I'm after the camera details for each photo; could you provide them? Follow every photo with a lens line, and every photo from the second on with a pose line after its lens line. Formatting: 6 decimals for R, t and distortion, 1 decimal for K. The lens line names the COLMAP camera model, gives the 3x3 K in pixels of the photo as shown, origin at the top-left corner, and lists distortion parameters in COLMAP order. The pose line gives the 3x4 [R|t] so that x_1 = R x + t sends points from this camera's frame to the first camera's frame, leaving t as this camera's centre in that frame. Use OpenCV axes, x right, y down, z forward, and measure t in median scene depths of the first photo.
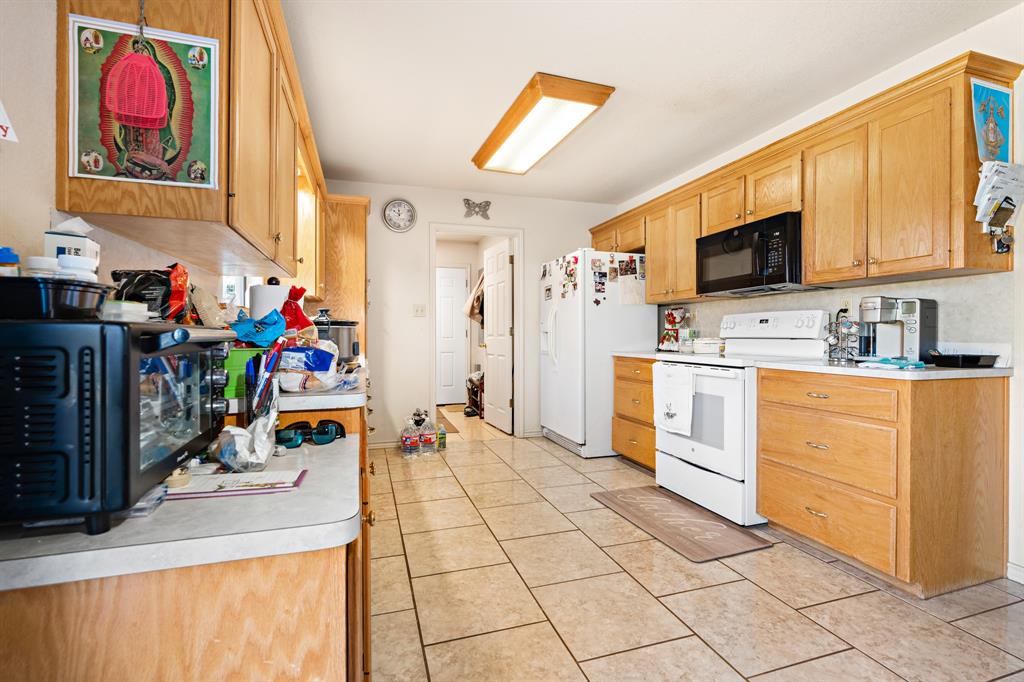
lens RADIAL K [[464.0, 0, 511.9], [0, 464.0, 338.5], [0, 0, 1]] dist [-0.008429, 0.000220]
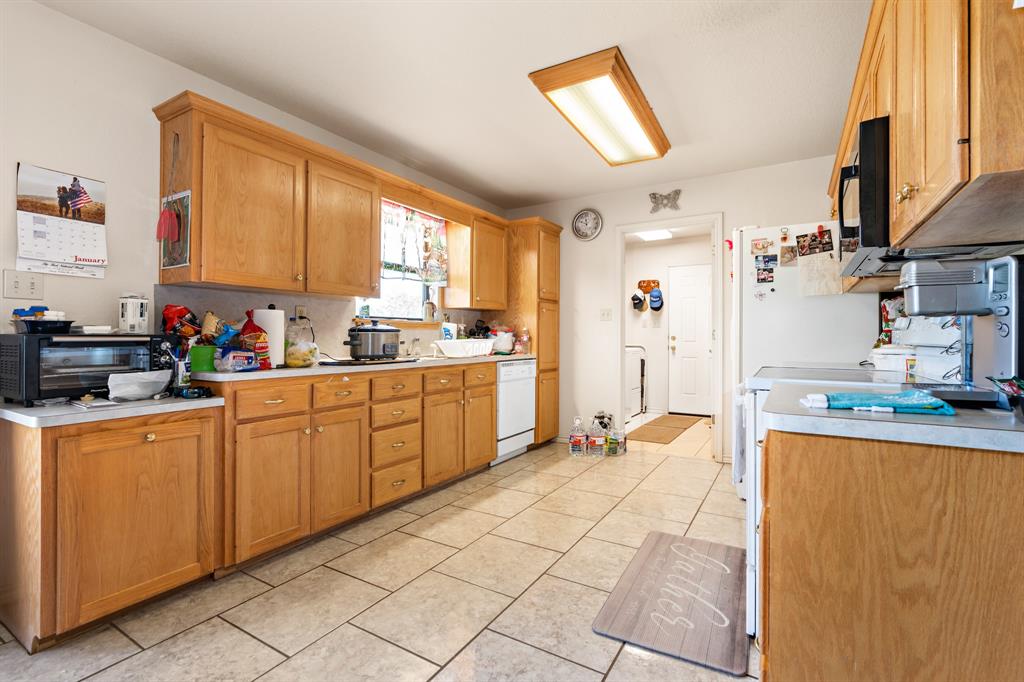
lens RADIAL K [[464.0, 0, 514.1], [0, 464.0, 337.8], [0, 0, 1]] dist [-0.008429, 0.000220]
pose [[0.658928, 0.001334, -0.752205, 0.575411], [-0.008165, 0.999952, -0.005379, -0.003474], [0.752162, 0.009687, 0.658907, 0.243539]]
